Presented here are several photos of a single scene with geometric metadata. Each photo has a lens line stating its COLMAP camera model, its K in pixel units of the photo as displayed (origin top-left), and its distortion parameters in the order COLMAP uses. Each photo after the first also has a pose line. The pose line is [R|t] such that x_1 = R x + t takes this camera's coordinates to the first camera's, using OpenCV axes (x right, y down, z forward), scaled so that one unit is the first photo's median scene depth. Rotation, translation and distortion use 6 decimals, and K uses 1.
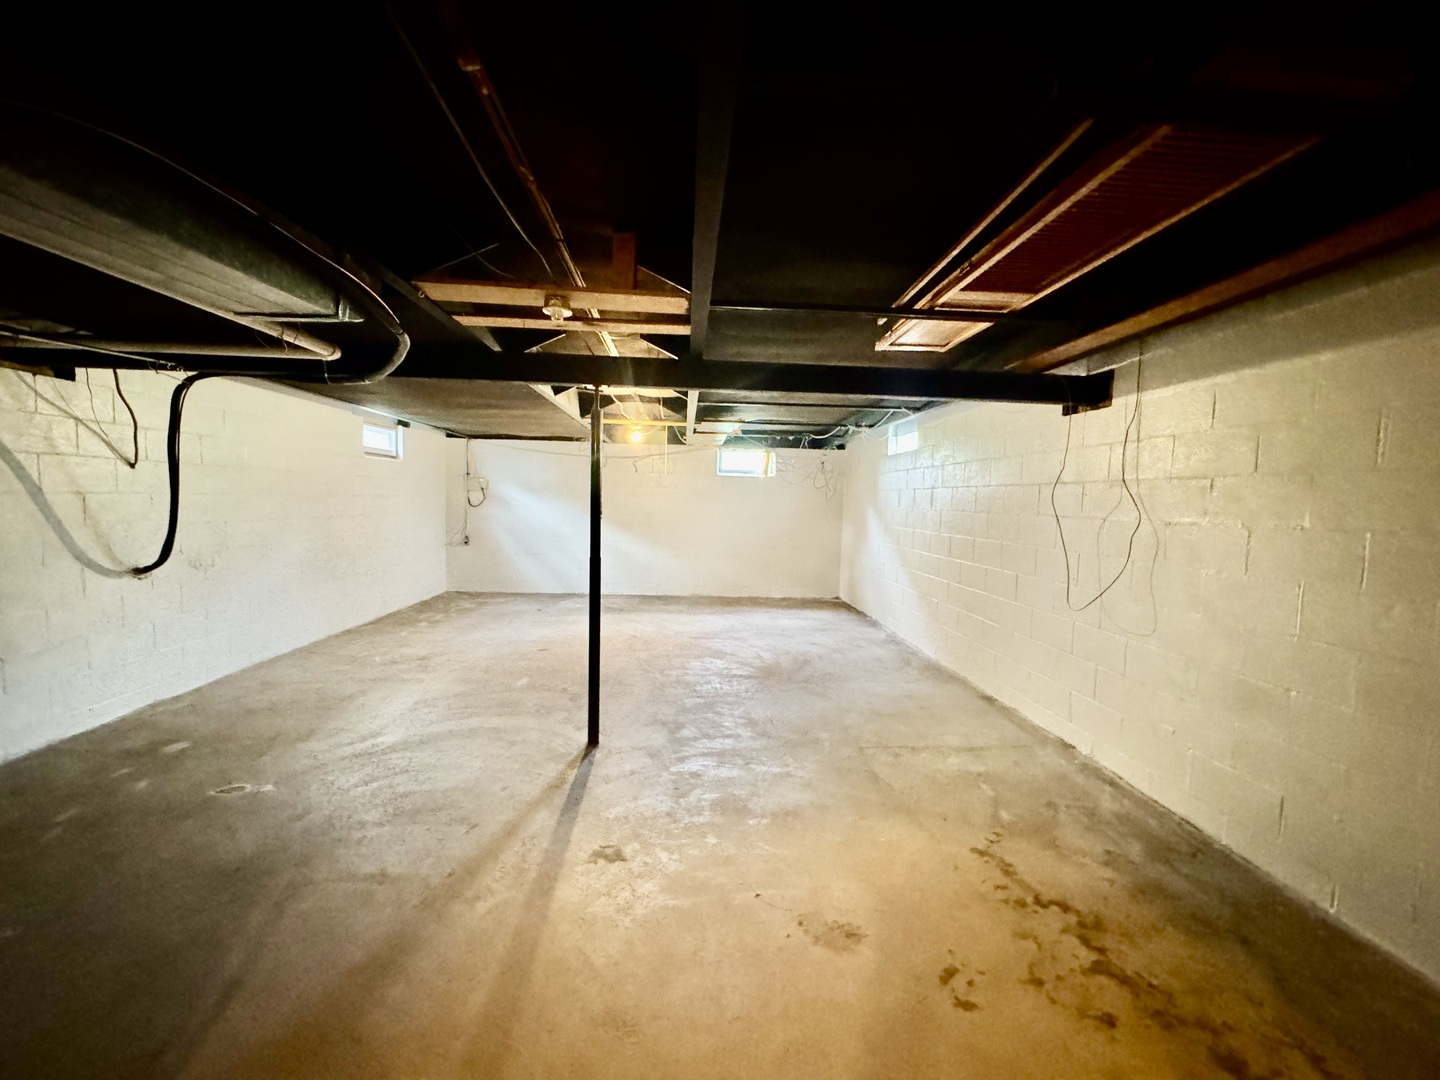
lens RADIAL K [[571.4, 0, 720.0], [0, 571.4, 540.0], [0, 0, 1]] dist [-0.002836, 0.000875]
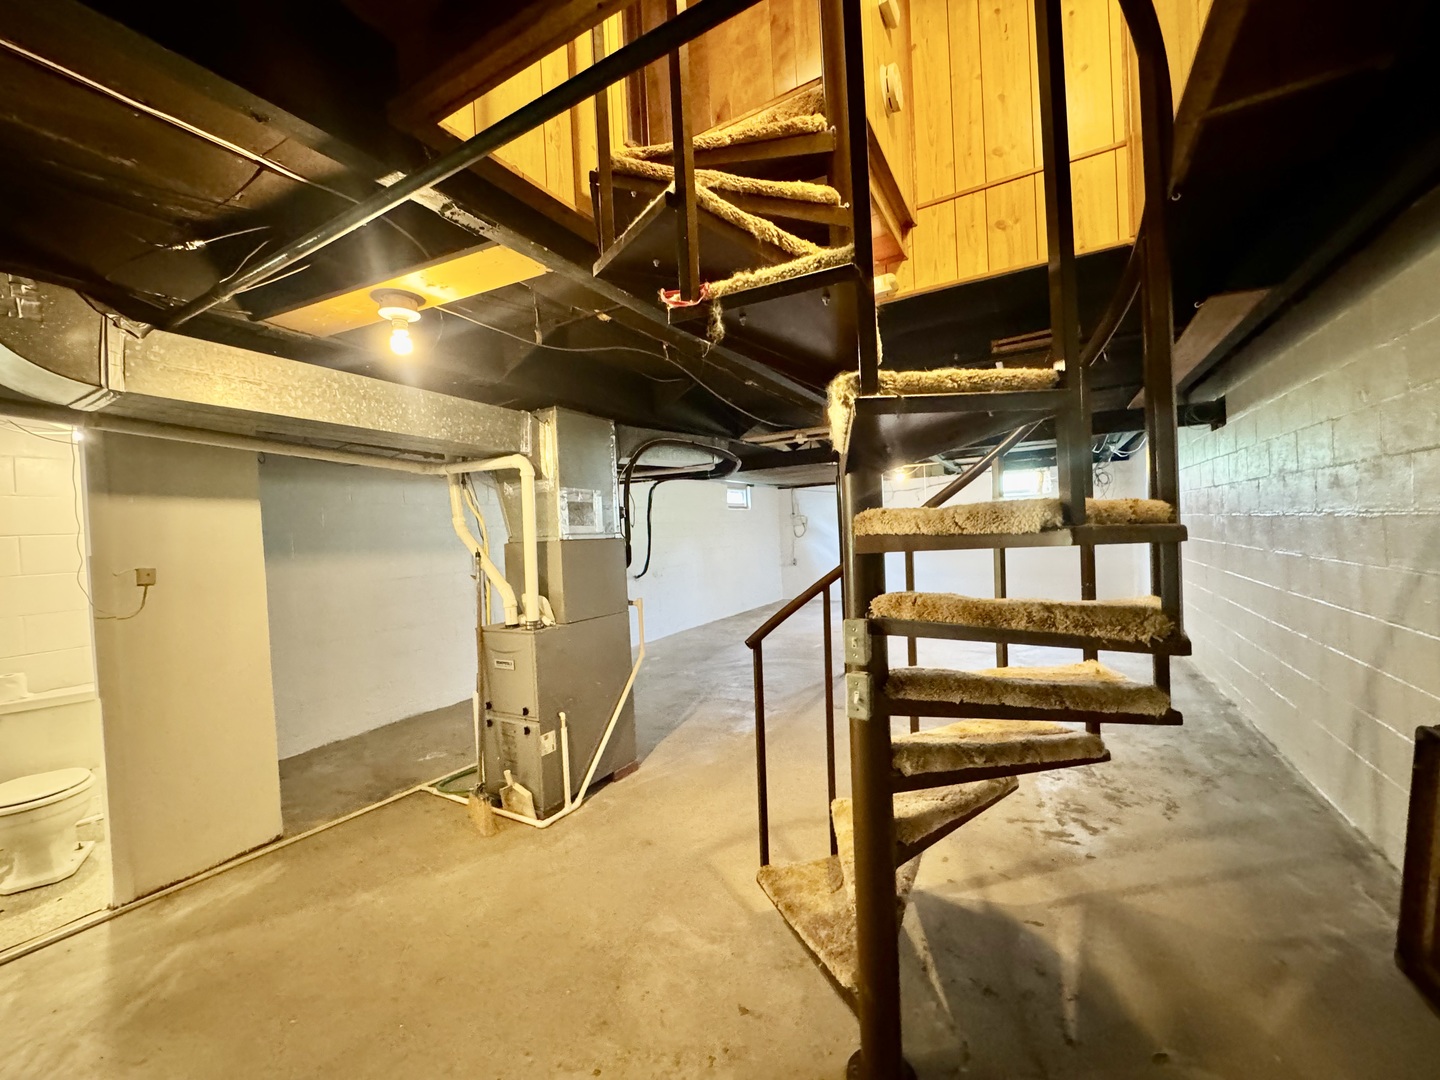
lens RADIAL K [[571.4, 0, 720.0], [0, 571.4, 540.0], [0, 0, 1]] dist [-0.002836, 0.000875]
pose [[0.833246, -0.059072, -0.549738, 0.392555], [0.031289, 0.997721, -0.059785, 0.056586], [0.552017, 0.032615, 0.833195, -0.585250]]
